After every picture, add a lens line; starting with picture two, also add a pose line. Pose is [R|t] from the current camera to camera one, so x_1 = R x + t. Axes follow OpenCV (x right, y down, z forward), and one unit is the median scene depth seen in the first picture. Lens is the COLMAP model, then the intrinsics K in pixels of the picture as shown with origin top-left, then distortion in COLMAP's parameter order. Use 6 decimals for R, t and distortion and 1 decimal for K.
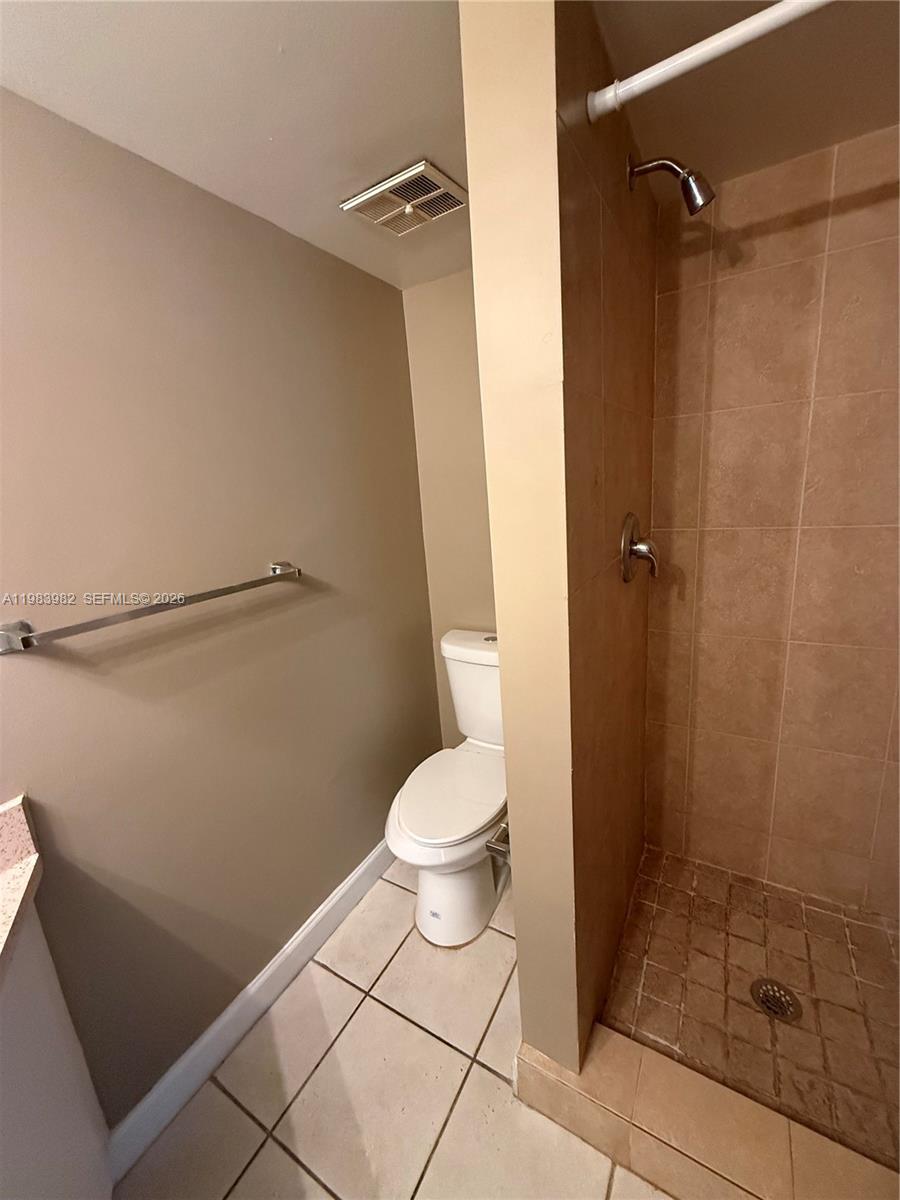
lens RADIAL K [[482.5, 0, 450.0], [0, 482.5, 600.0], [0, 0, 1]] dist [0.001146, 0.000208]
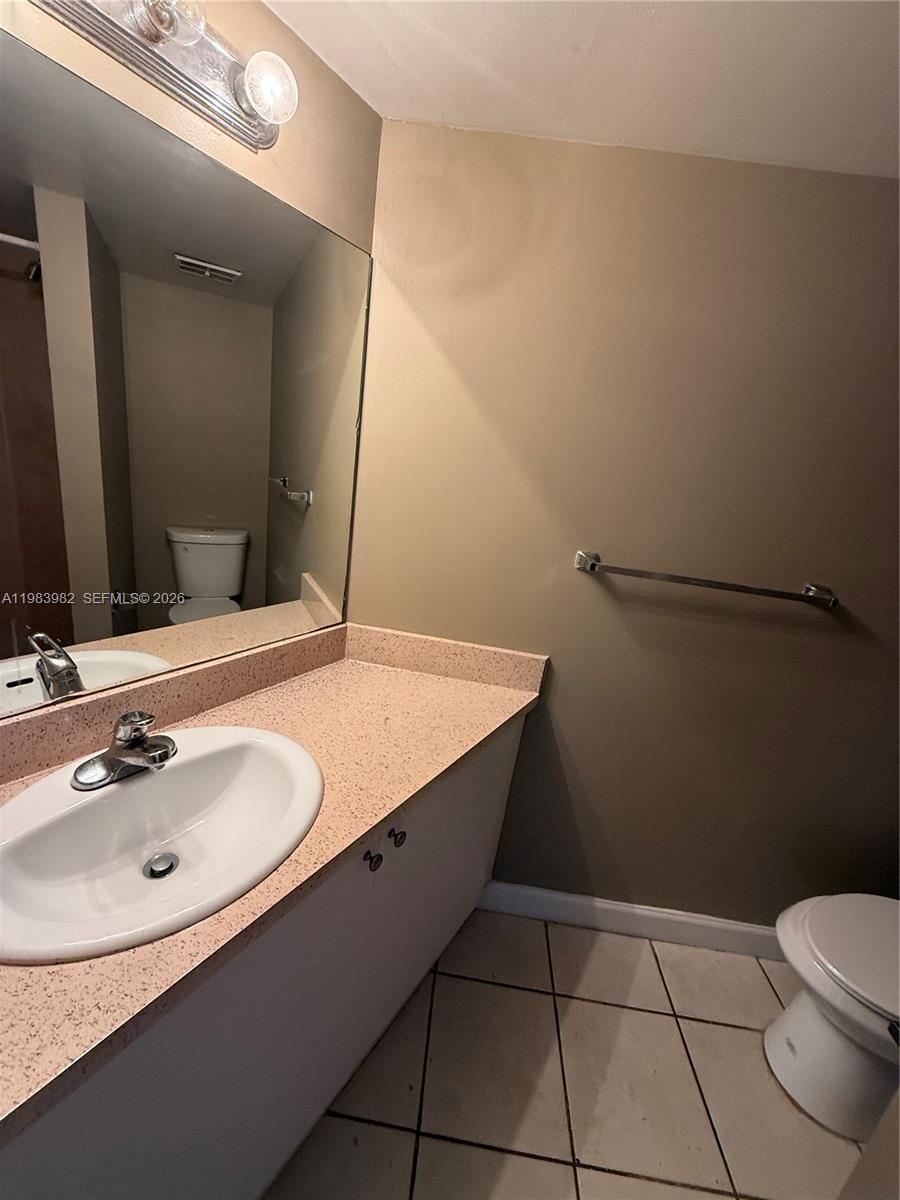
lens RADIAL K [[482.5, 0, 450.0], [0, 482.5, 600.0], [0, 0, 1]] dist [0.001146, 0.000208]
pose [[0.430821, 0.401219, -0.808342, 0.109616], [-0.373285, 0.894739, 0.245153, -0.014239], [0.821615, 0.196125, 0.535241, -0.087816]]
